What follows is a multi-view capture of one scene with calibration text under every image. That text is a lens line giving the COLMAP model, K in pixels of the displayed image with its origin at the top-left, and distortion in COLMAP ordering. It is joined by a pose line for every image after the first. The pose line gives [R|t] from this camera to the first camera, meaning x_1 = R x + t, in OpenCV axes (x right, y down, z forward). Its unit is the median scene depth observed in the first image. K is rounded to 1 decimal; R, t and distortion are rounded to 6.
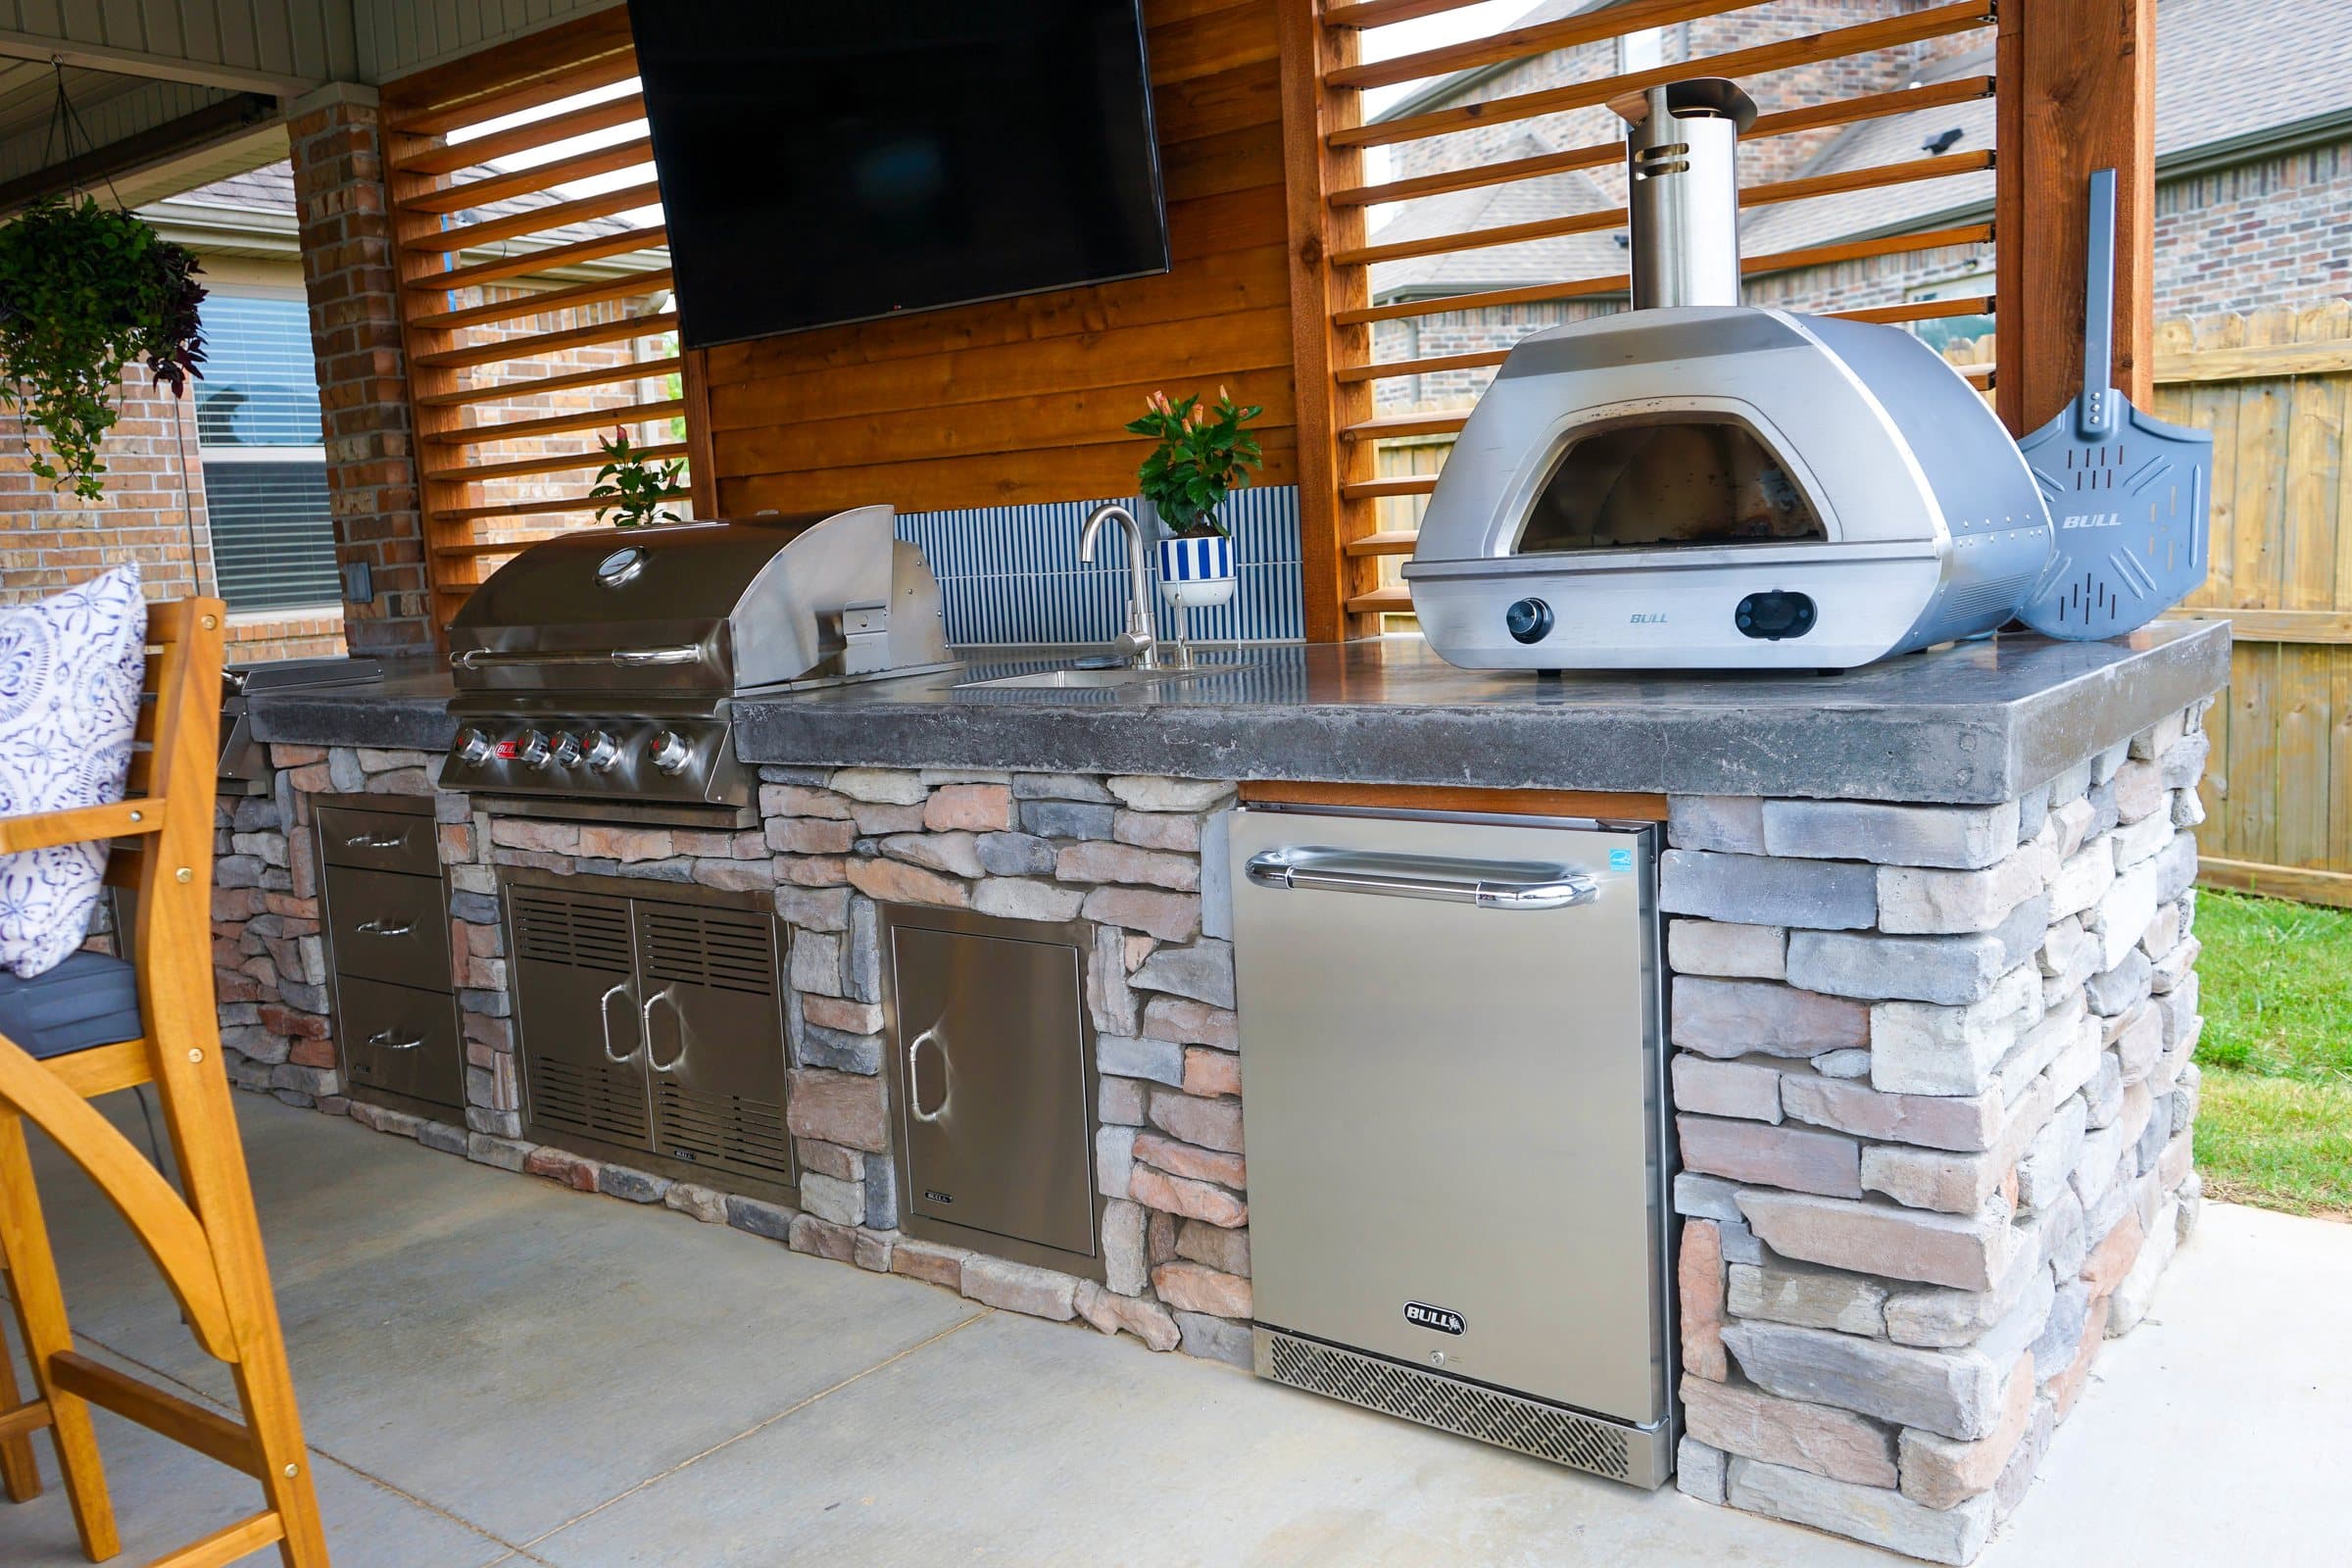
lens RADIAL K [[1893.0, 0, 1176.0], [0, 1893.0, 784.0], [0, 0, 1]] dist [-0.003682, 0.002386]
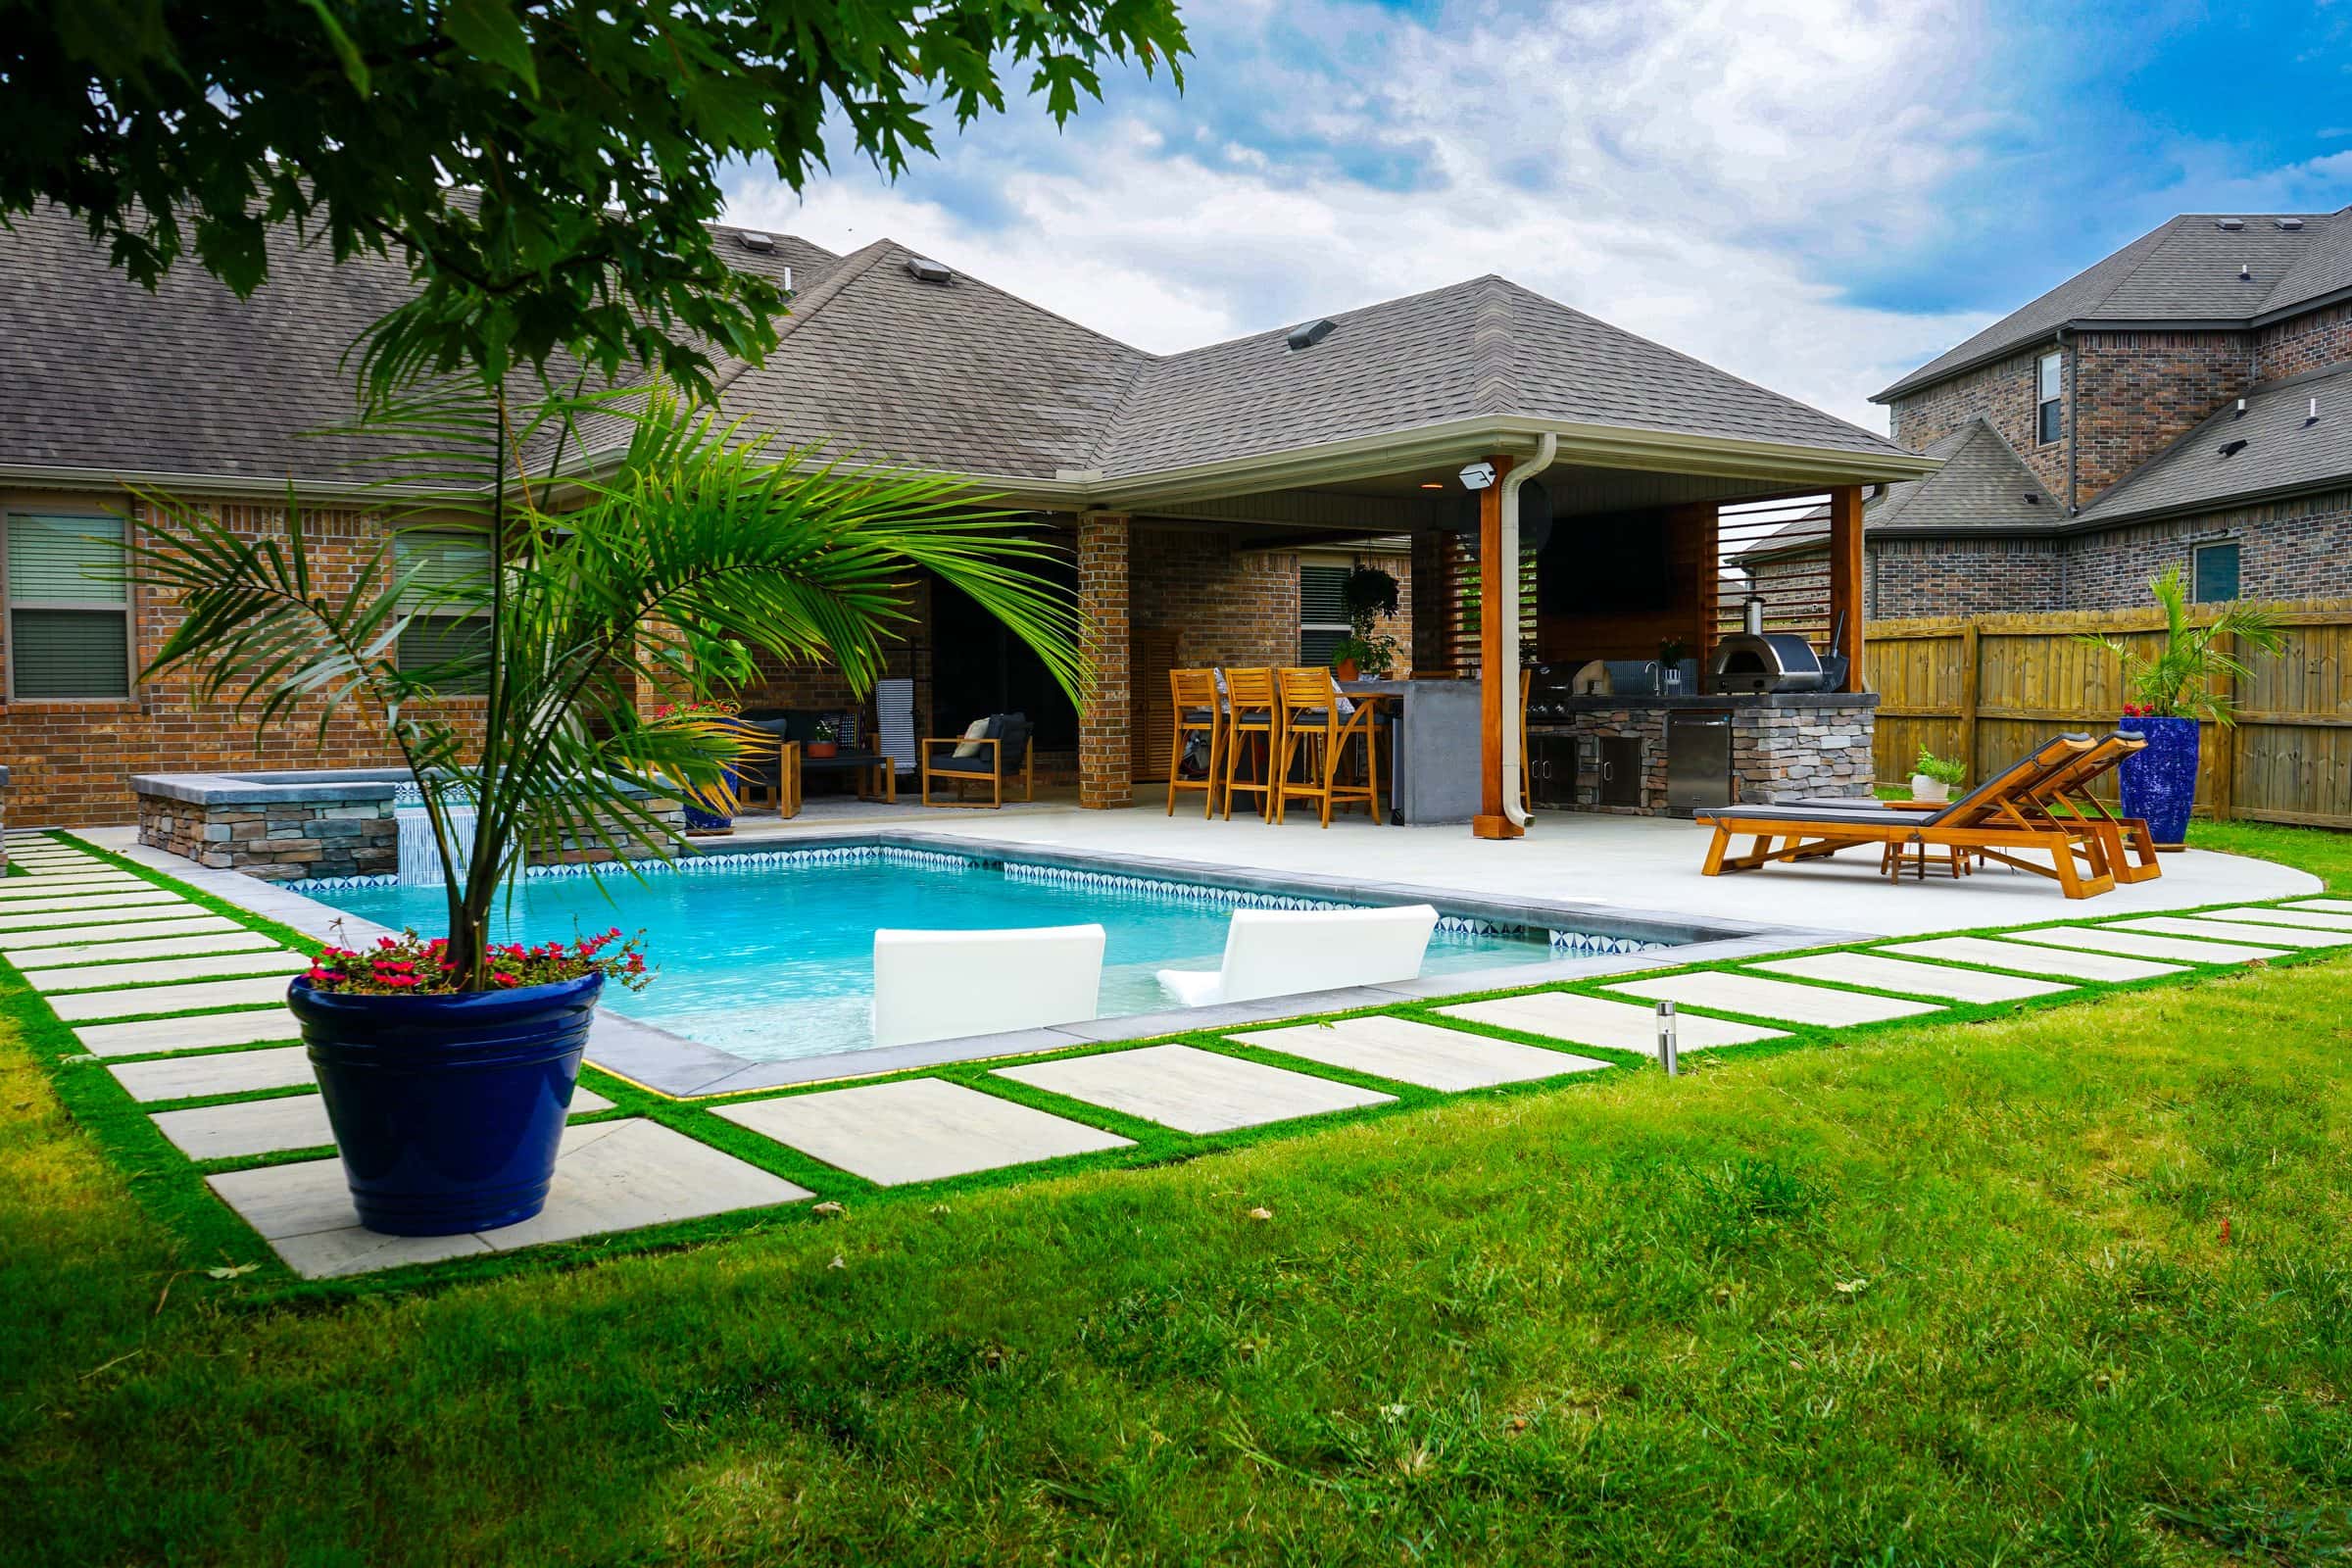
lens RADIAL K [[1893.0, 0, 1176.0], [0, 1893.0, 784.0], [0, 0, 1]] dist [-0.003682, 0.002386]
pose [[0.954677, 0.060247, -0.291482, 0.247644], [-0.080999, 0.994928, -0.059648, 0.587792], [0.286410, 0.080555, 0.954715, -4.201836]]
